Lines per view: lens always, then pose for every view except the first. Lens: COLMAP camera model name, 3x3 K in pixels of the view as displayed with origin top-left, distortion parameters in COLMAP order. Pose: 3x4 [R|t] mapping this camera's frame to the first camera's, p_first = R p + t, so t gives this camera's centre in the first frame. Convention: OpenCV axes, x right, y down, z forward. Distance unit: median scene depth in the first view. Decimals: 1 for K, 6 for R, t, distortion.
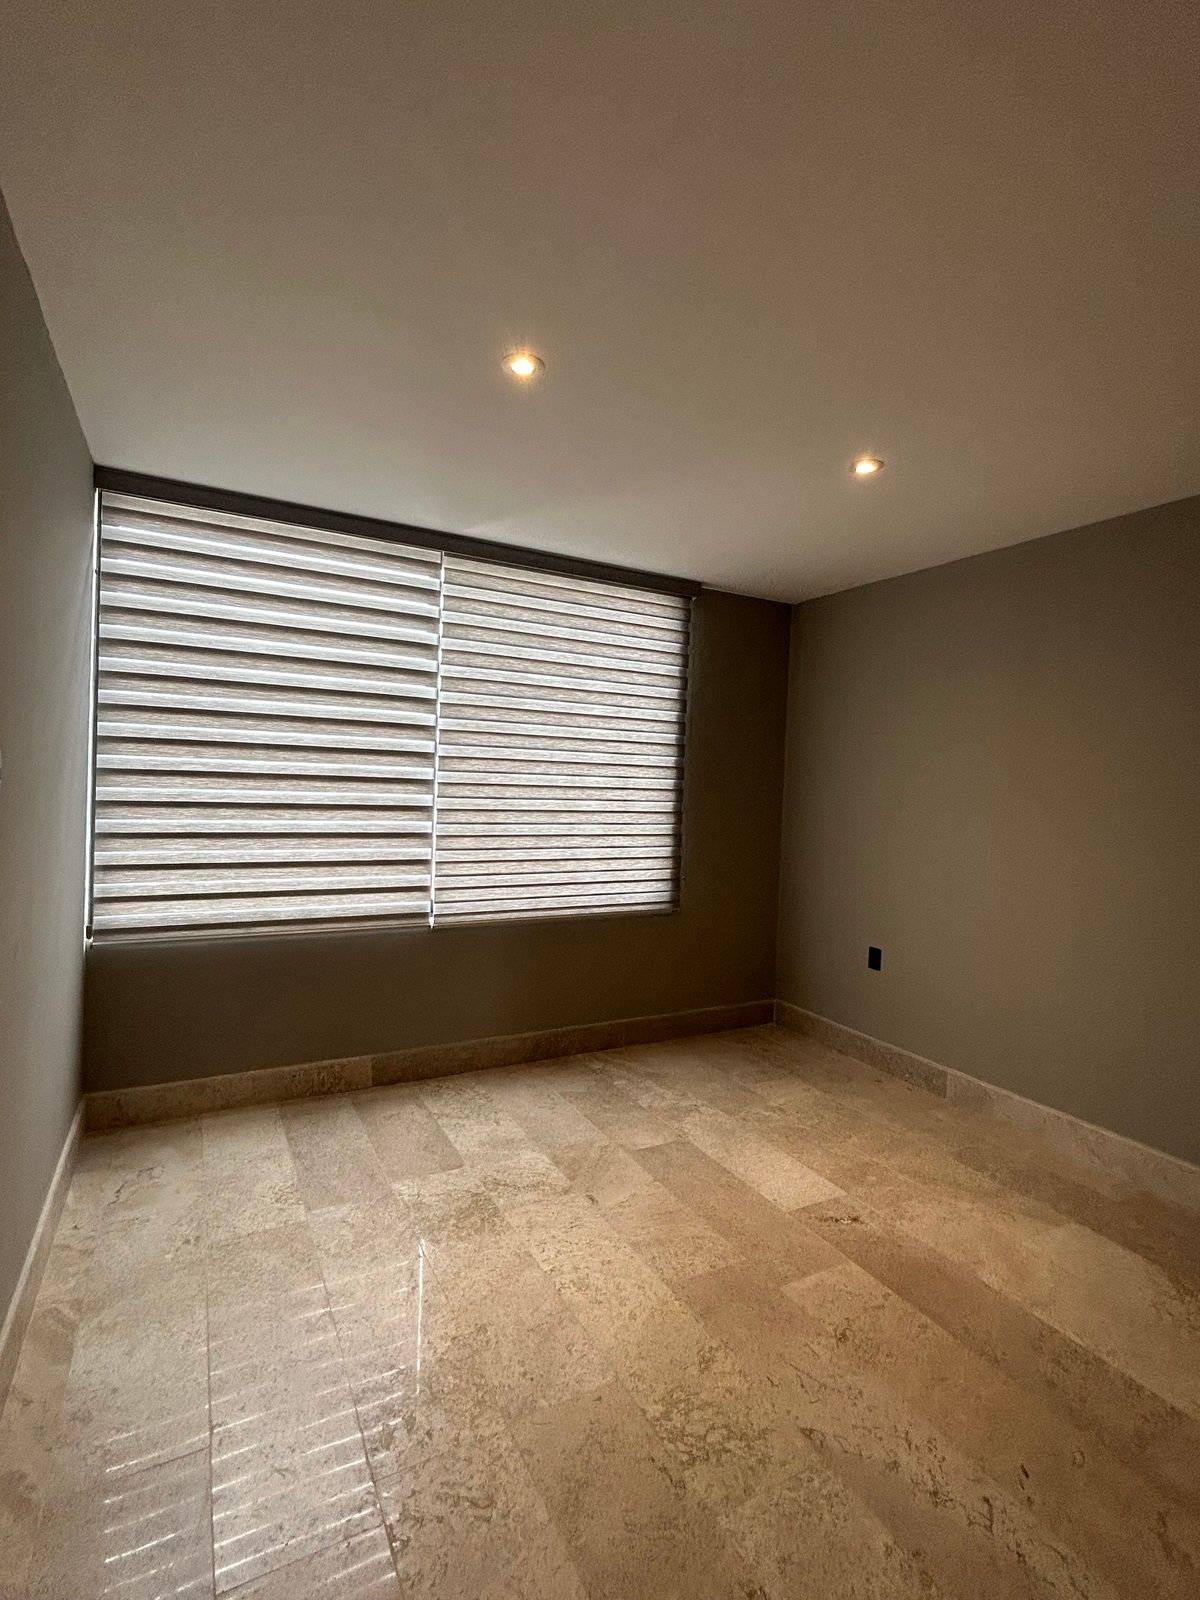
lens RADIAL K [[773.6, 0, 600.0], [0, 773.6, 800.0], [0, 0, 1]] dist [0.001389, 0.001318]
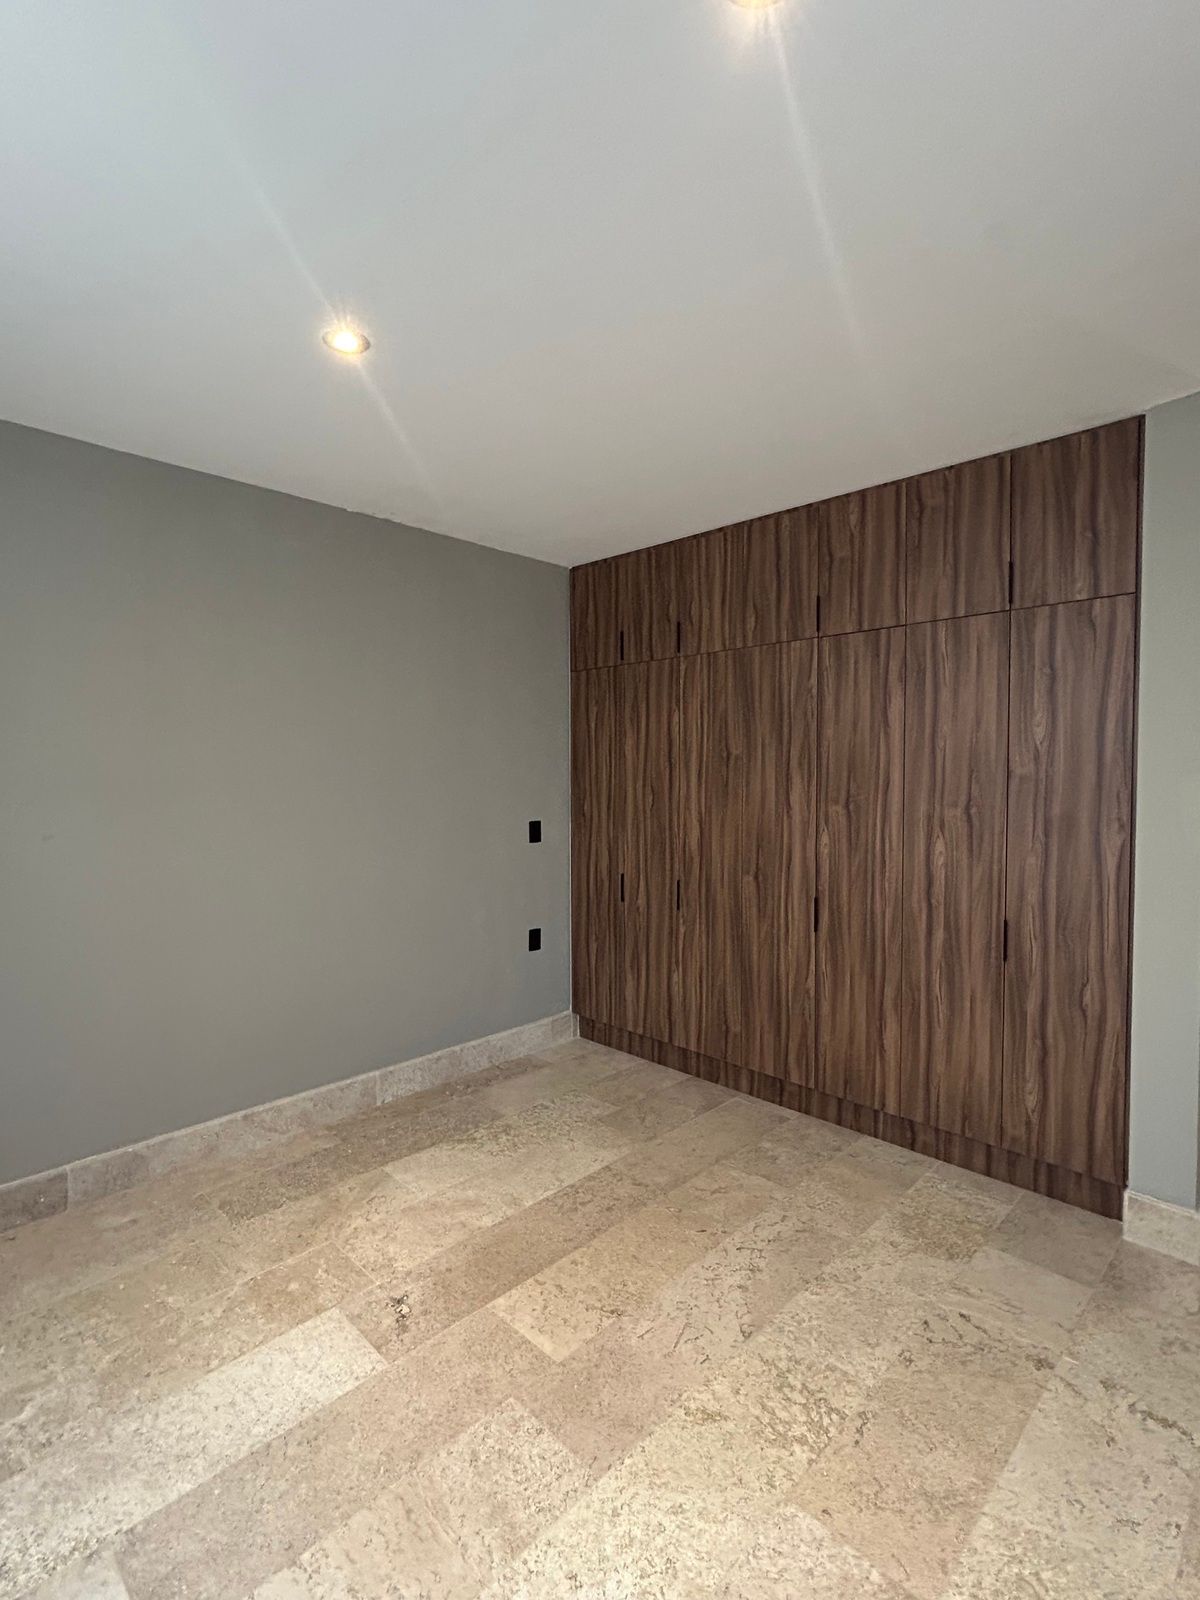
lens RADIAL K [[773.6, 0, 600.0], [0, 773.6, 800.0], [0, 0, 1]] dist [0.001389, 0.001318]
pose [[-0.314326, -0.063502, 0.947189, -0.538586], [0.008154, 0.997543, 0.069584, -0.041757], [-0.949280, 0.029596, -0.313035, 1.186608]]
